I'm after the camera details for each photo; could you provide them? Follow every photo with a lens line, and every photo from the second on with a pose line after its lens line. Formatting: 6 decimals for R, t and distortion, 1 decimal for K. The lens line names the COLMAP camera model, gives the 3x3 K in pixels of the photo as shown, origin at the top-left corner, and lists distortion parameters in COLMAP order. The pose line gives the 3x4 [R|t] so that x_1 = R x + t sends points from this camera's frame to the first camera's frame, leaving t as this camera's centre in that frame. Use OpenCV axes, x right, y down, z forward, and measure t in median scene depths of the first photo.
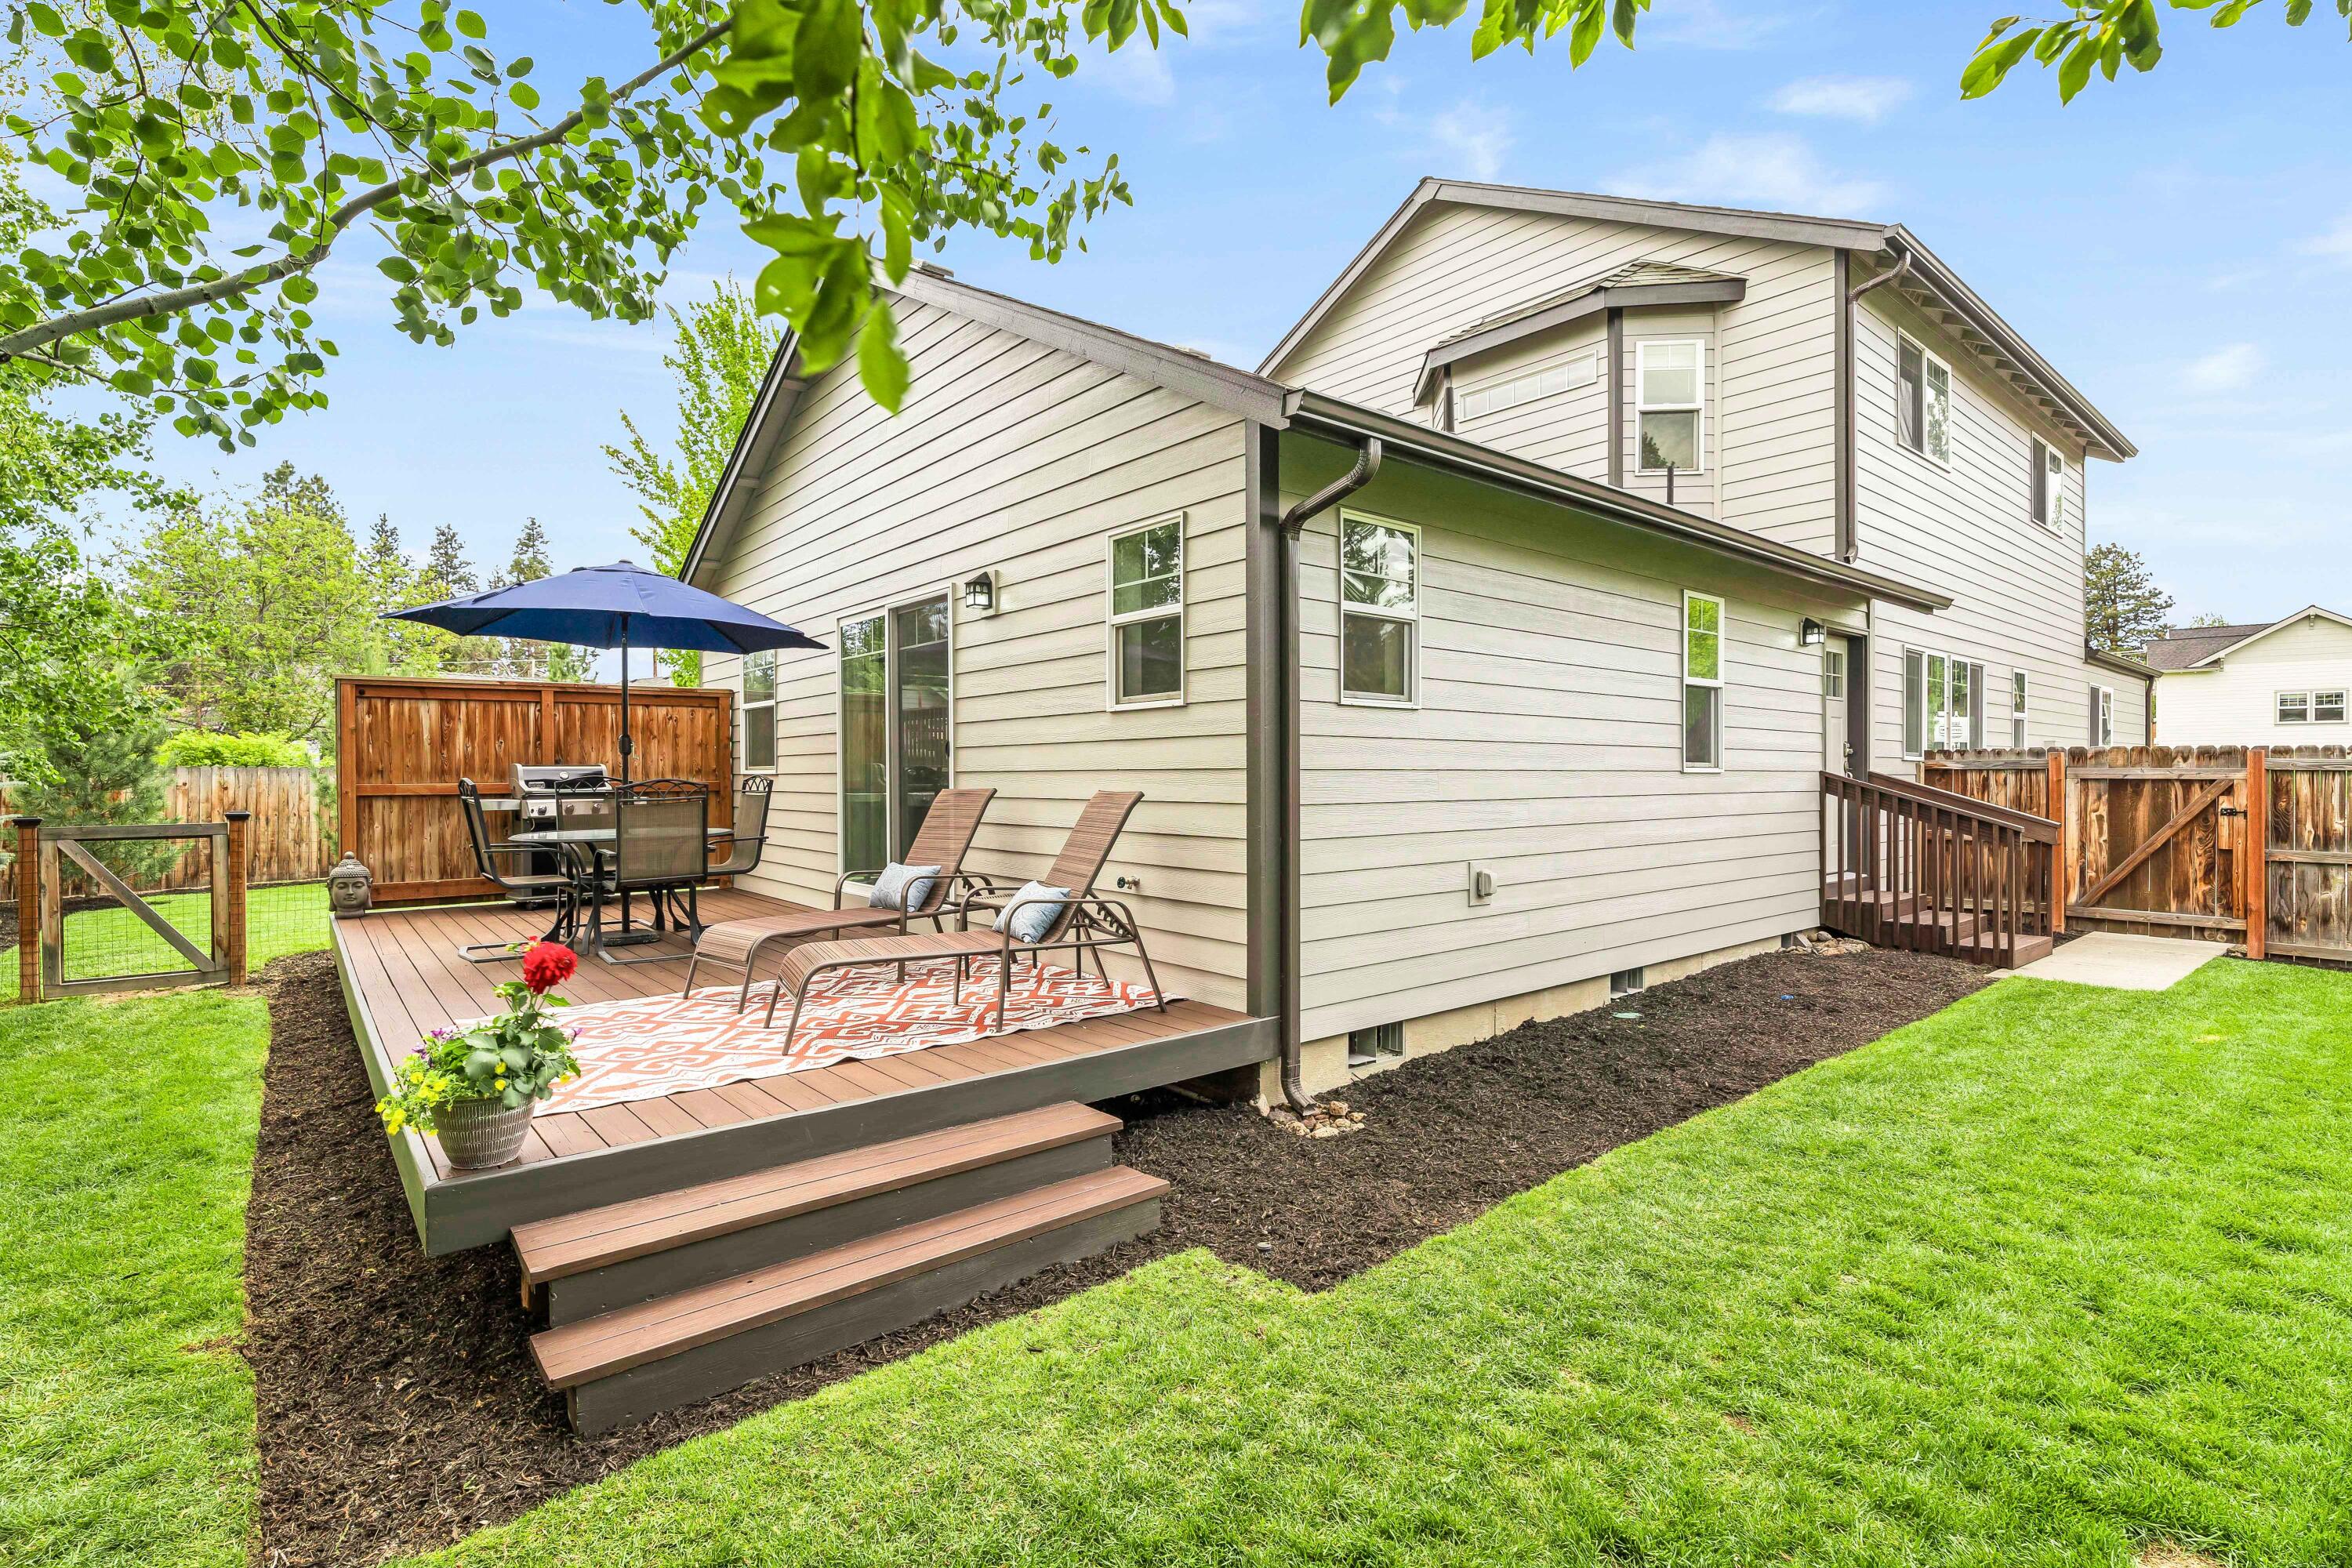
lens RADIAL K [[1072.8, 0, 1176.8], [0, 1072.8, 787.4], [0, 0, 1]] dist [-0.000783, -0.000073]
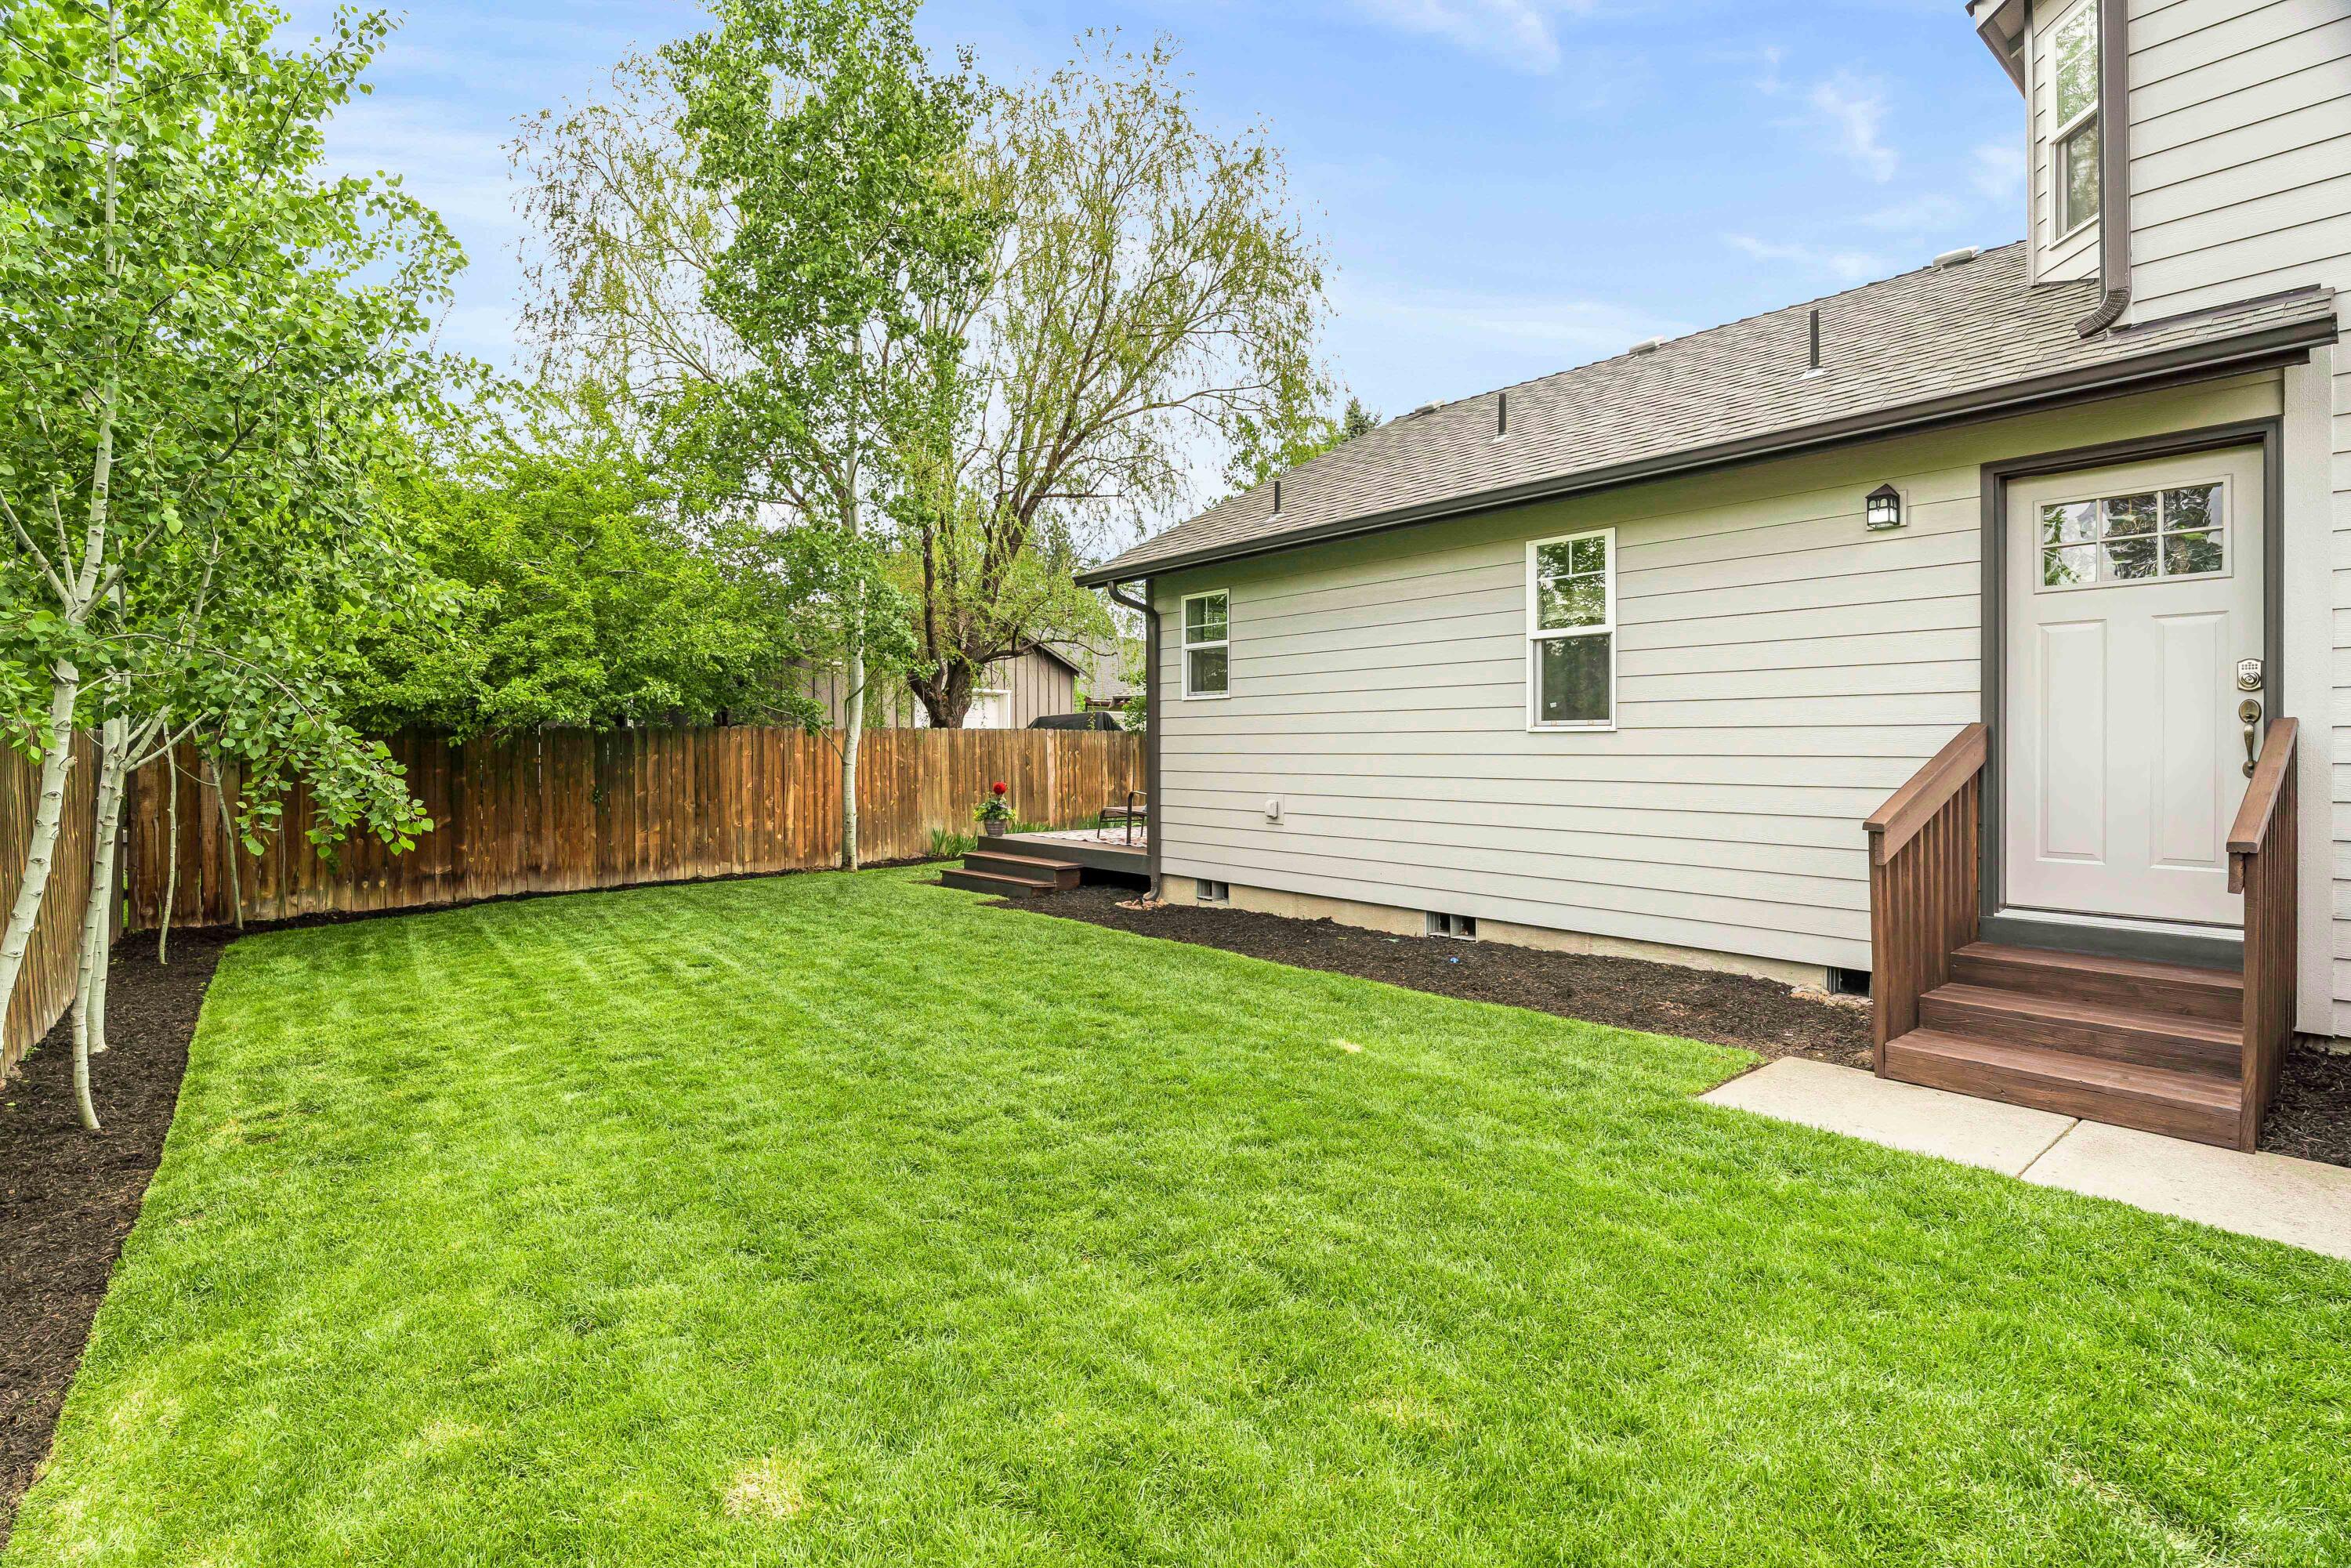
lens RADIAL K [[1072.3, 0, 1175.7], [0, 1072.3, 761.6], [0, 0, 1]] dist [-0.000783, -0.000073]
pose [[0.026322, 0.028913, -0.999235, 1.808782], [0.005251, 0.999564, 0.029061, -0.021792], [0.999640, -0.006012, 0.026158, 0.839560]]
